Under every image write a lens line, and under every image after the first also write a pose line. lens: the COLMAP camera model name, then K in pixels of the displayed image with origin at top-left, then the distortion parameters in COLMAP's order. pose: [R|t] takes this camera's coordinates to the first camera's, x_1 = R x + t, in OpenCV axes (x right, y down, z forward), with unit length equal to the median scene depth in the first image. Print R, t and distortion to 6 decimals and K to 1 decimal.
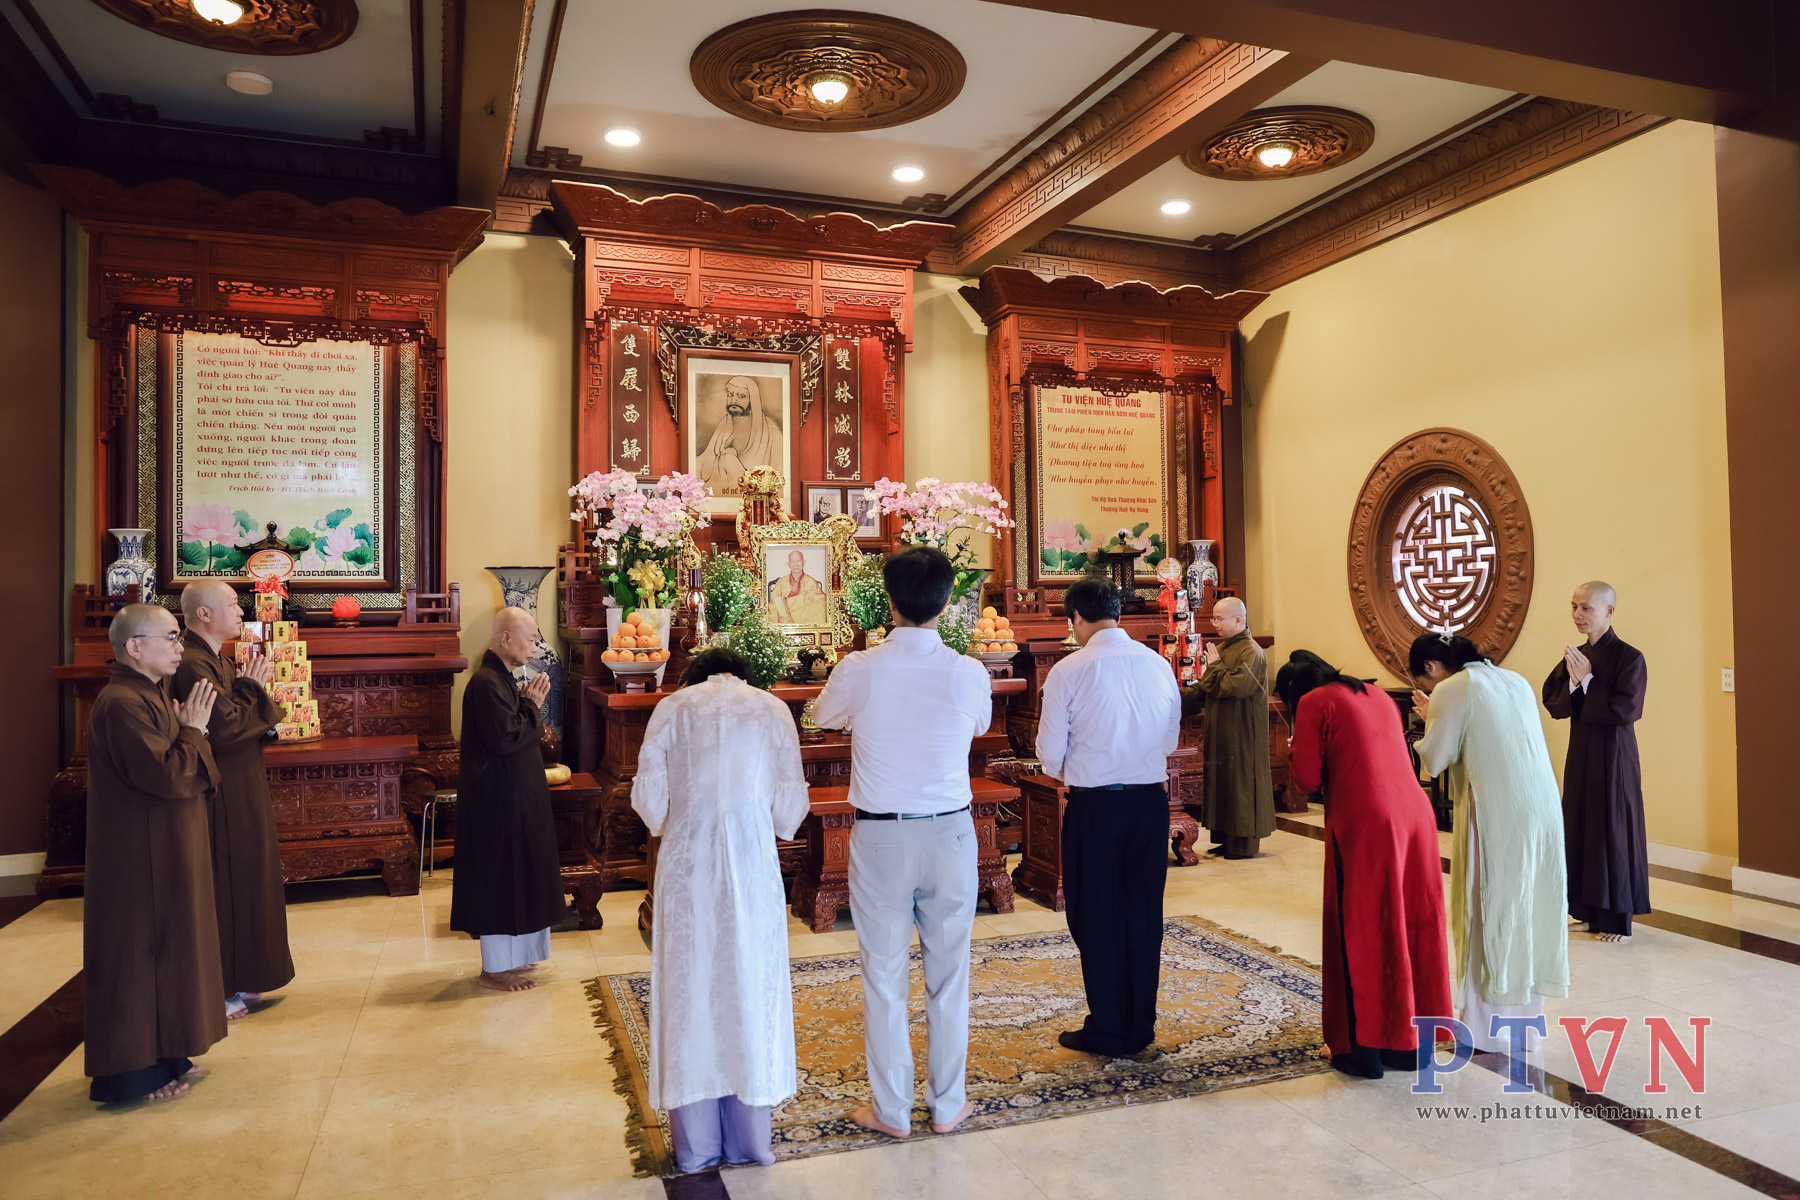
lens RADIAL K [[1199.7, 0, 900.0], [0, 1199.7, 600.0], [0, 0, 1]] dist [-0.122723, 0.091460]
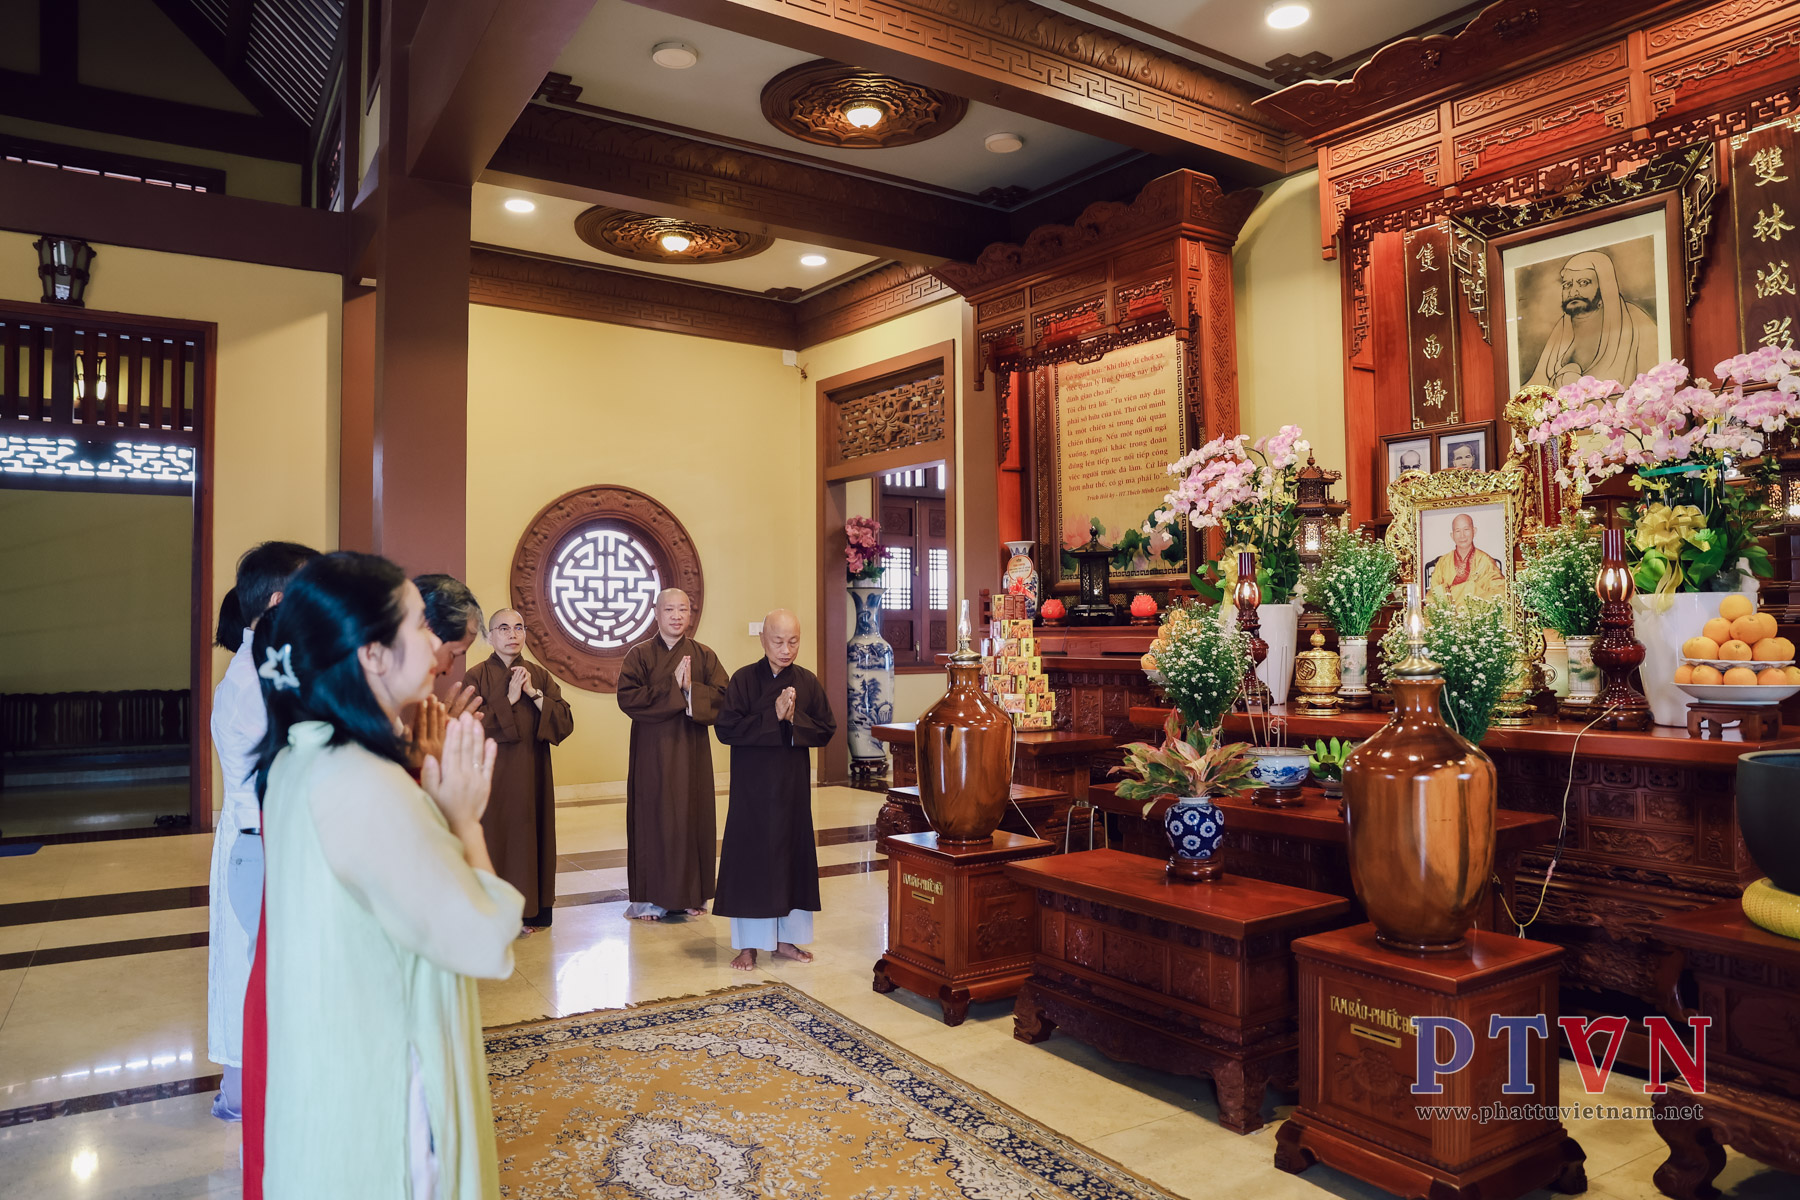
lens RADIAL K [[1199.7, 0, 900.0], [0, 1199.7, 600.0], [0, 0, 1]] dist [-0.122723, 0.091460]
pose [[0.239335, -0.014308, -0.970832, 0.405343], [0.013805, 0.999840, -0.011332, 0.007876], [0.970839, -0.010690, 0.239494, 0.481486]]
